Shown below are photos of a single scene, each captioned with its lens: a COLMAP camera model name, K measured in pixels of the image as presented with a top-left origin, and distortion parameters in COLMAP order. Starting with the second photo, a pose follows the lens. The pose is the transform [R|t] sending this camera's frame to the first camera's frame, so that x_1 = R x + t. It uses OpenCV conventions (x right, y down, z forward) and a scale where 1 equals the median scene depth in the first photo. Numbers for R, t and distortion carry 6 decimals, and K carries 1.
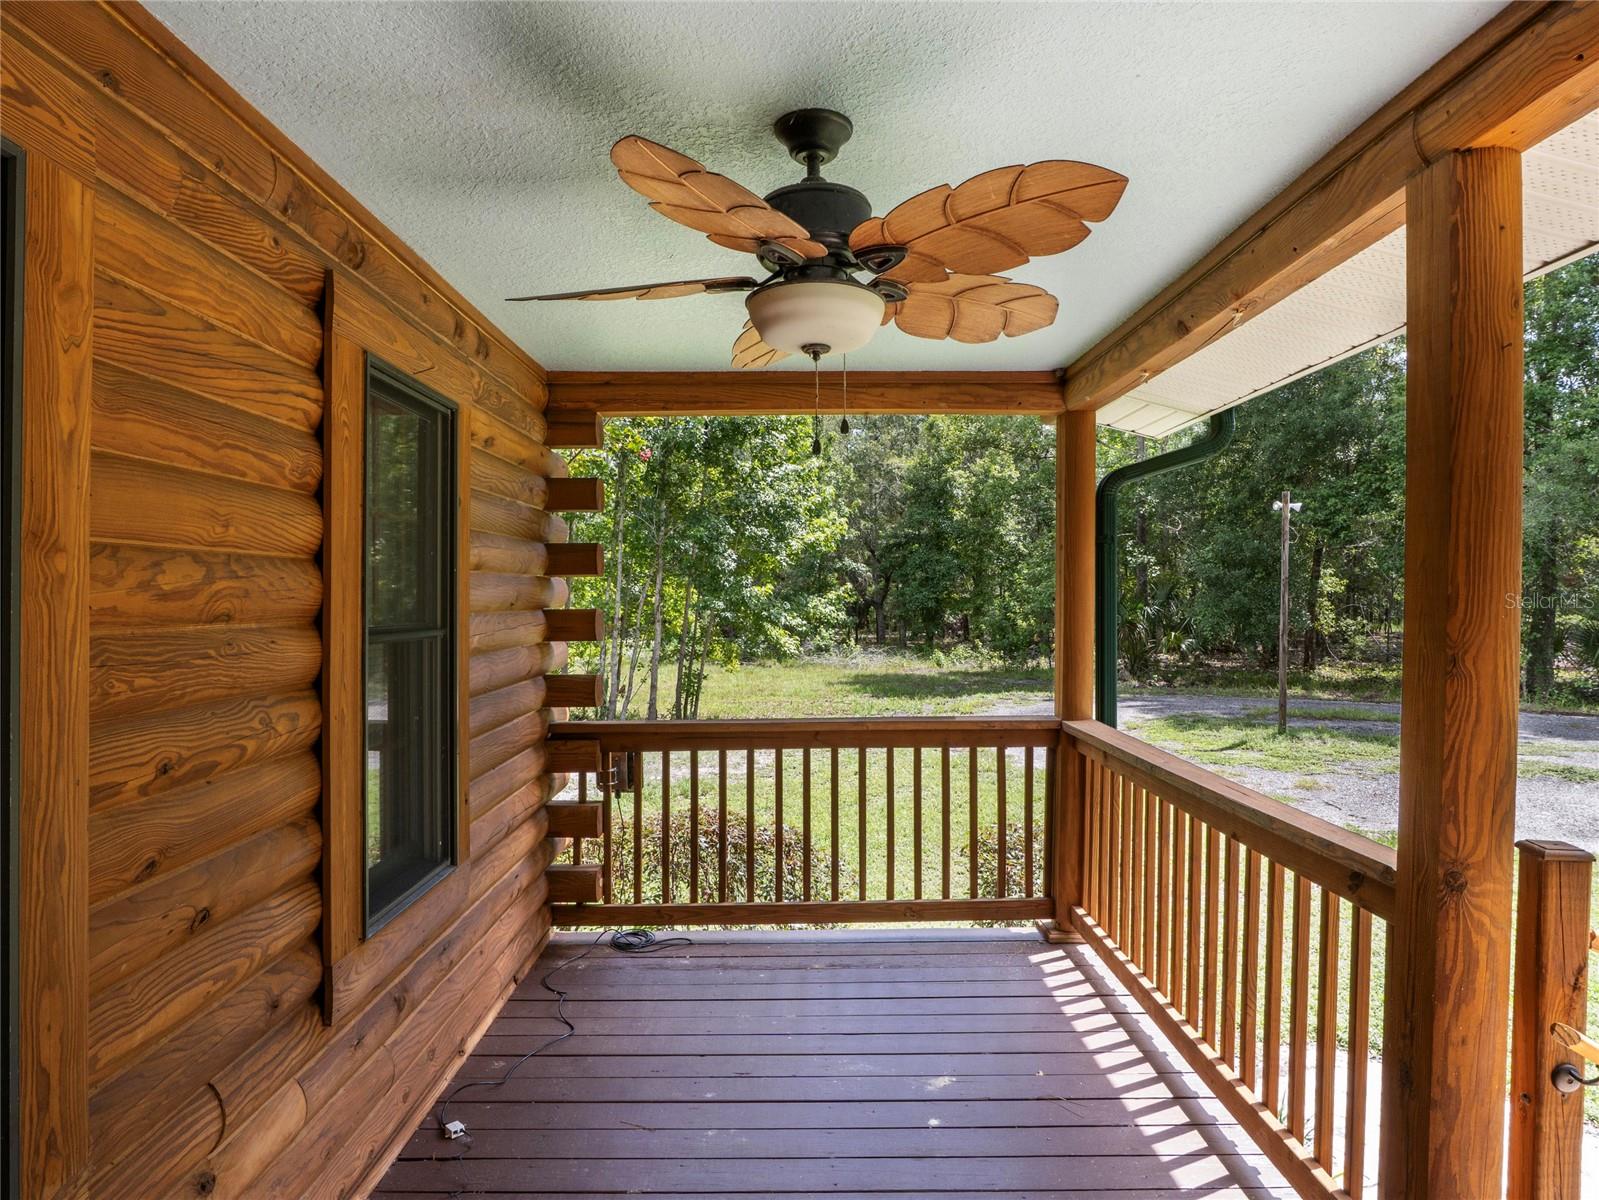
lens RADIAL K [[957.9, 0, 792.0], [0, 957.9, 597.6], [0, 0, 1]] dist [-0.036823, 0.015057]
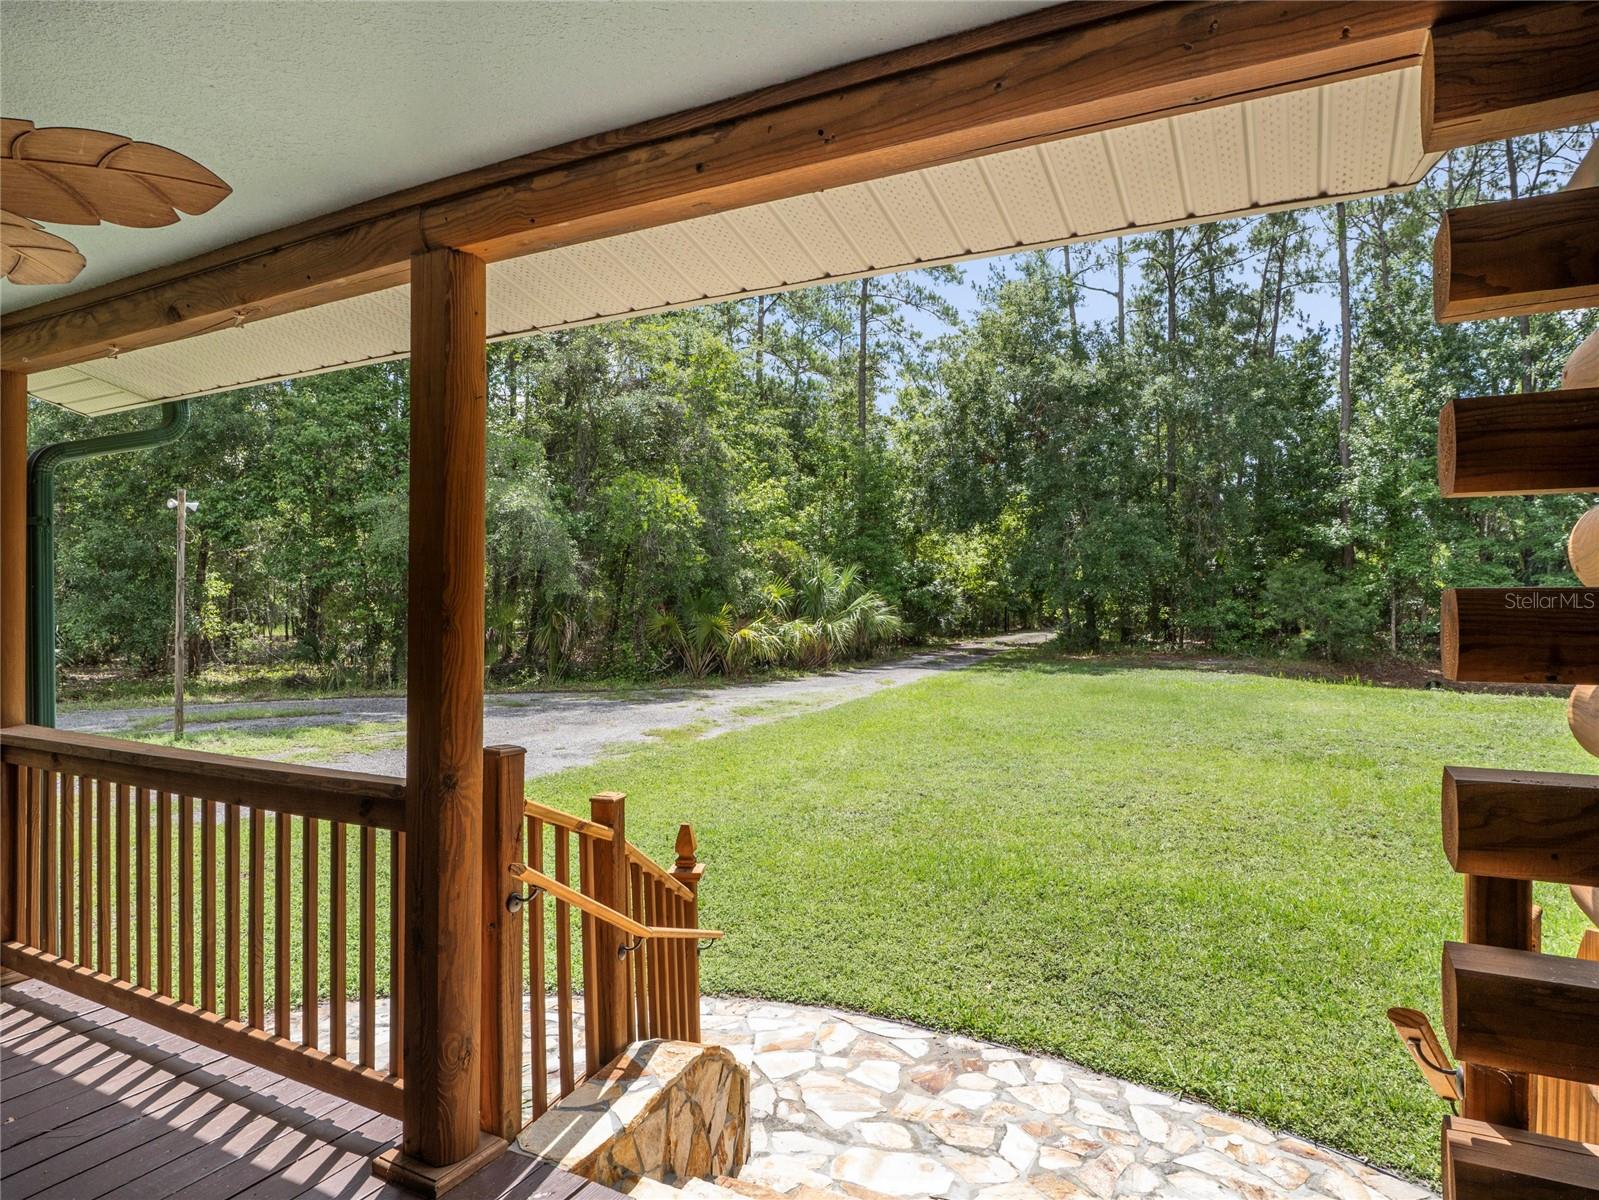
lens RADIAL K [[957.9, 0, 801.7], [0, 957.9, 603.6], [0, 0, 1]] dist [-0.036823, 0.015057]
pose [[0.470783, -0.003760, 0.882241, -0.127463], [0.004074, 0.999990, 0.002088, 0.019213], [-0.882239, 0.002611, 0.470794, -0.047398]]
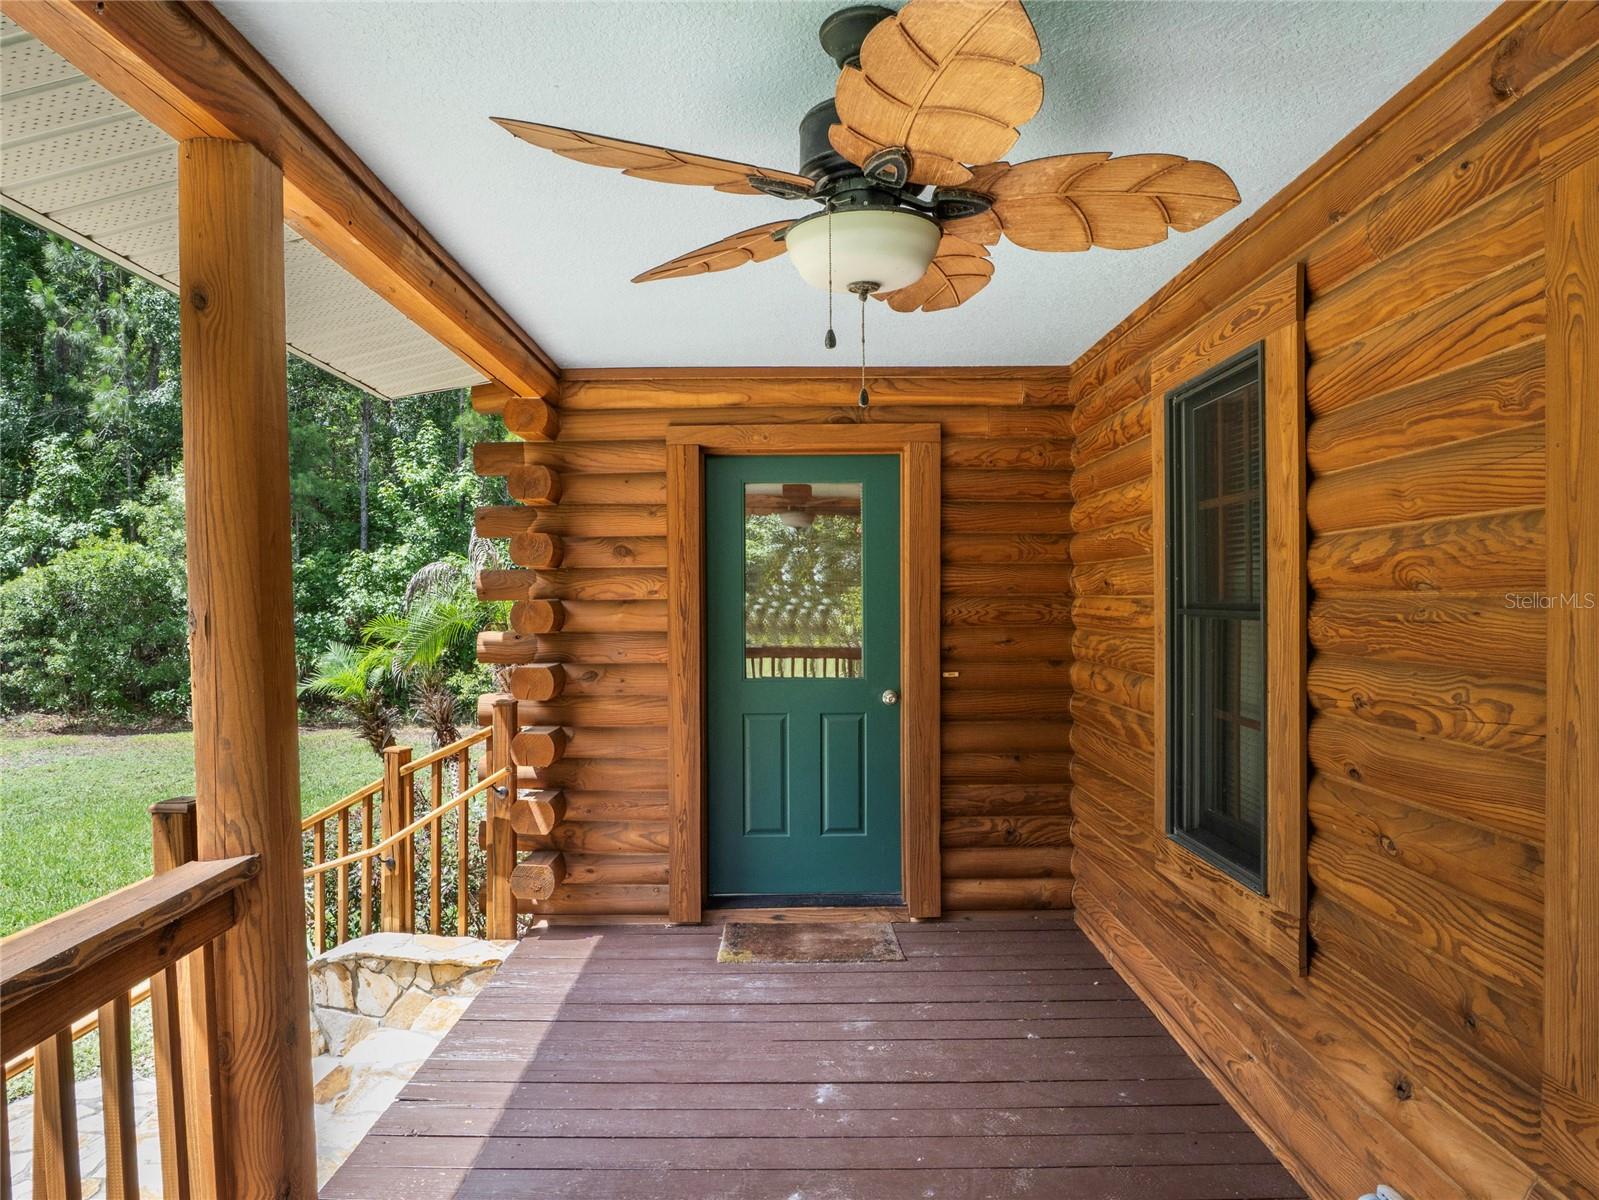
lens RADIAL K [[957.9, 0, 794.9], [0, 957.9, 606.9], [0, 0, 1]] dist [-0.036823, 0.015057]
pose [[-0.999977, 0.005912, -0.003368, 0.049462], [0.005890, 0.999961, 0.006638, 0.016592], [0.003407, 0.006618, -0.999972, 1.008926]]
